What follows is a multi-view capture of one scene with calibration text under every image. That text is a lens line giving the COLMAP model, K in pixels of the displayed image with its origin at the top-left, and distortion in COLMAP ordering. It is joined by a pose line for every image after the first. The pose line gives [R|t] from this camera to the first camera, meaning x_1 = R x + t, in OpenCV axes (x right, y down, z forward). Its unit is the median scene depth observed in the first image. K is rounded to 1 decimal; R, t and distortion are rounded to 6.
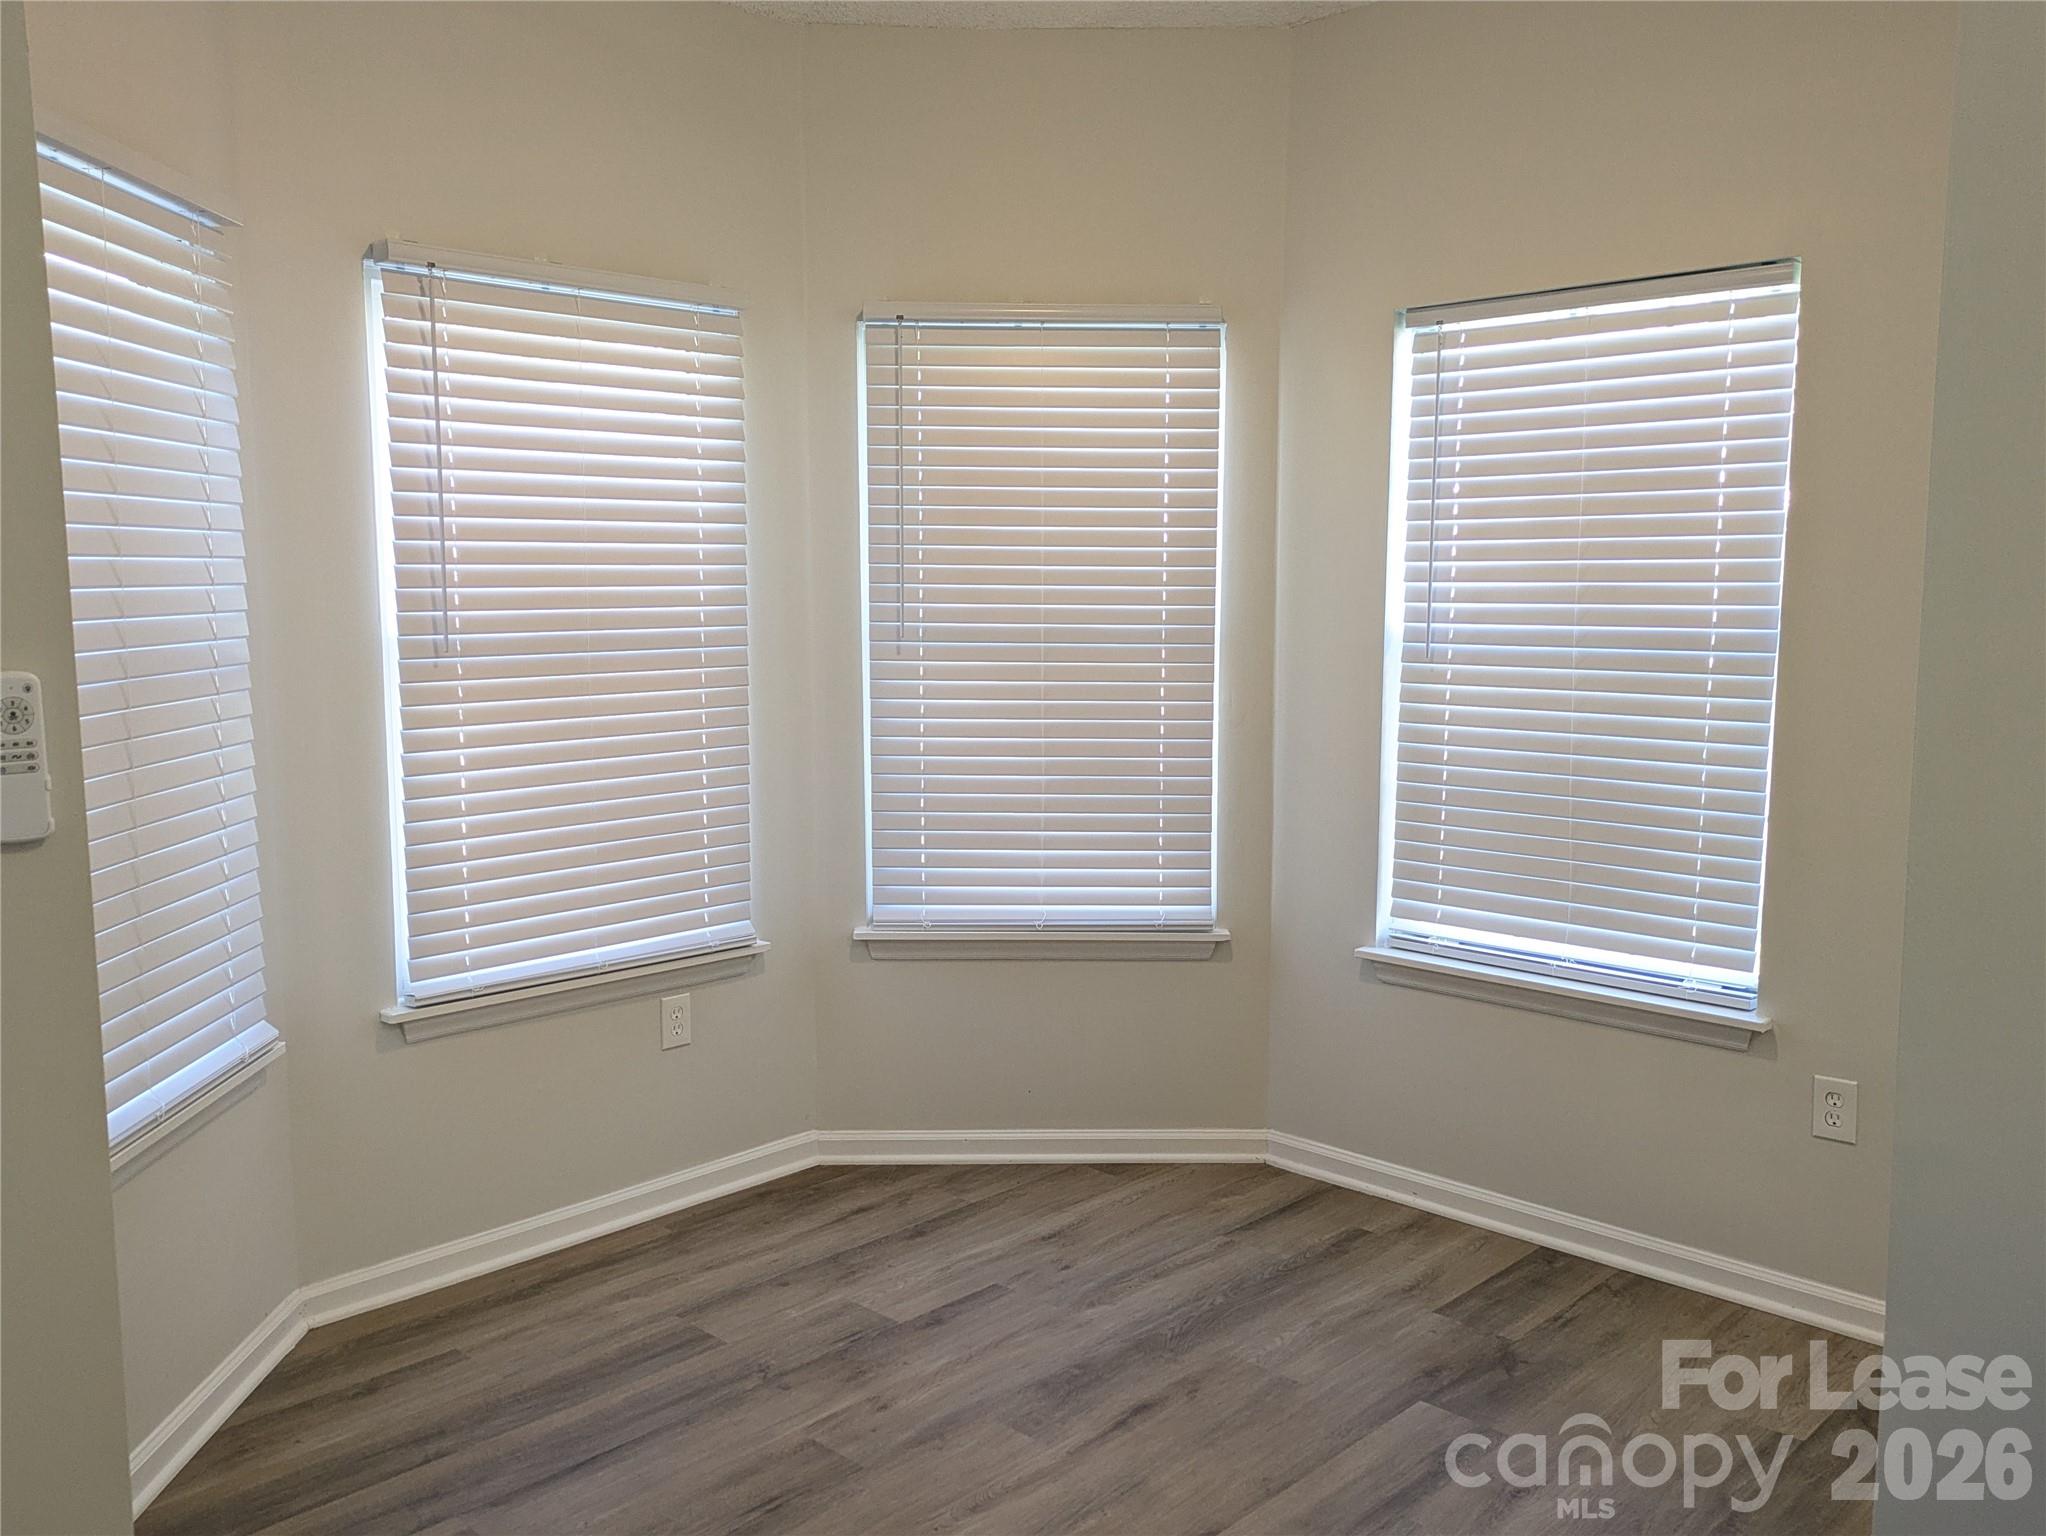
lens RADIAL K [[1674.5, 0, 1028.2], [0, 1674.5, 763.8], [0, 0, 1]] dist [0.068698, -0.078213]
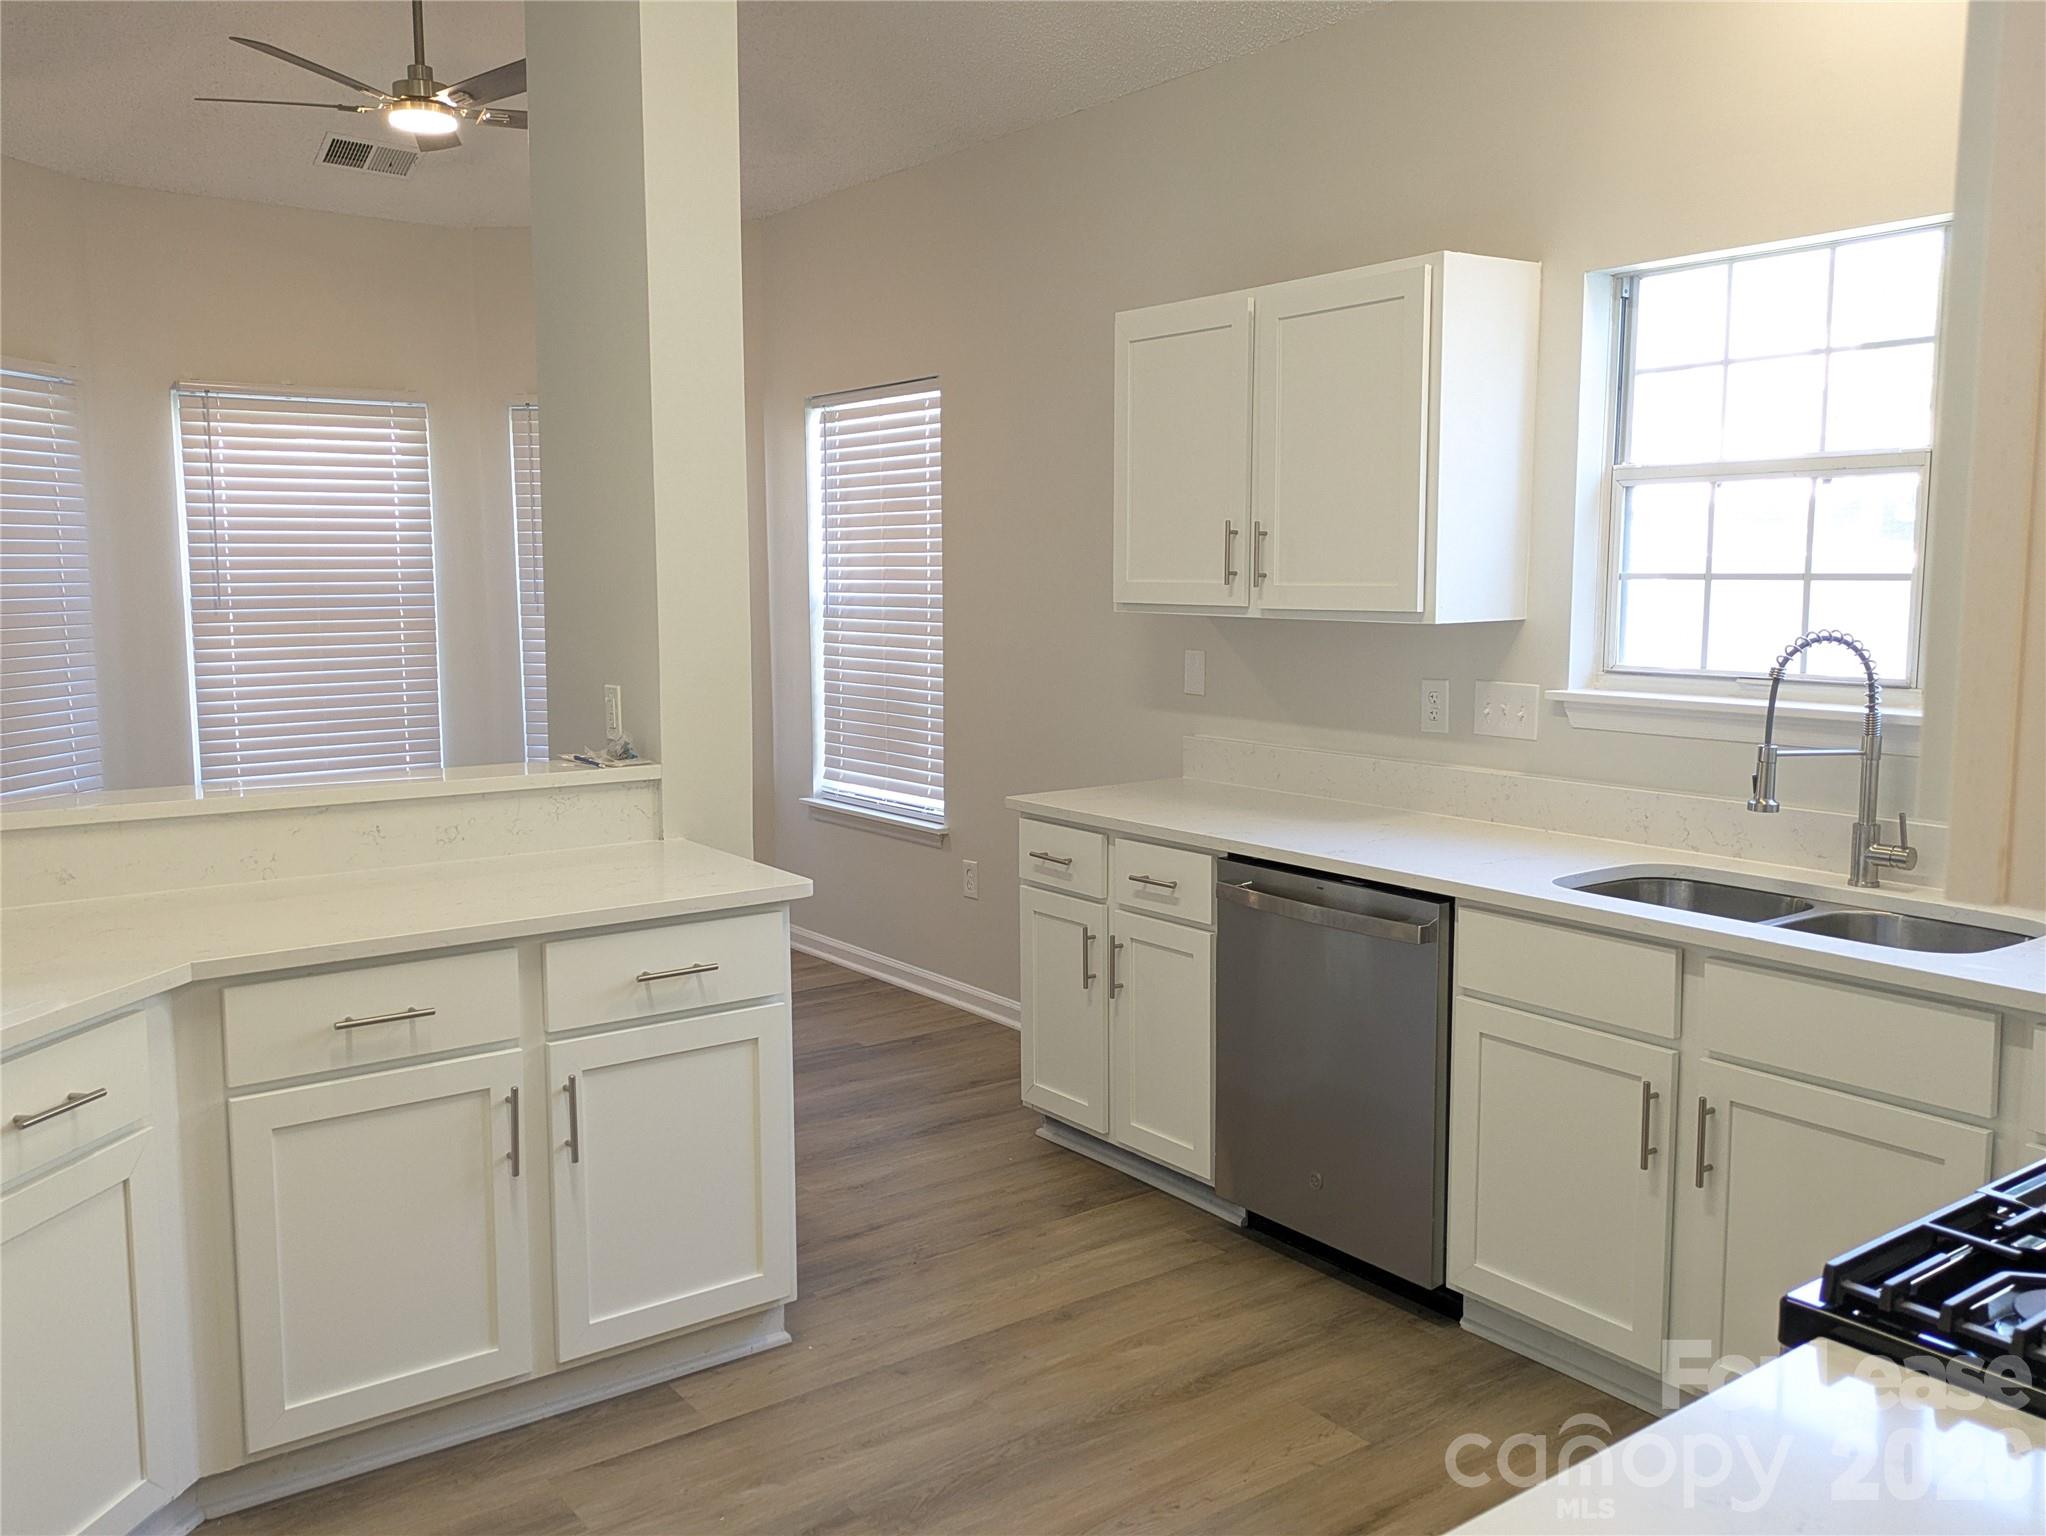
lens RADIAL K [[1674.5, 0, 1018.4], [0, 1674.5, 758.5], [0, 0, 1]] dist [0.068698, -0.078213]
pose [[0.986467, 0.015189, -0.163255, 0.718463], [-0.014579, 0.999882, 0.004939, 0.067492], [0.163310, -0.002492, 0.986572, -0.577243]]
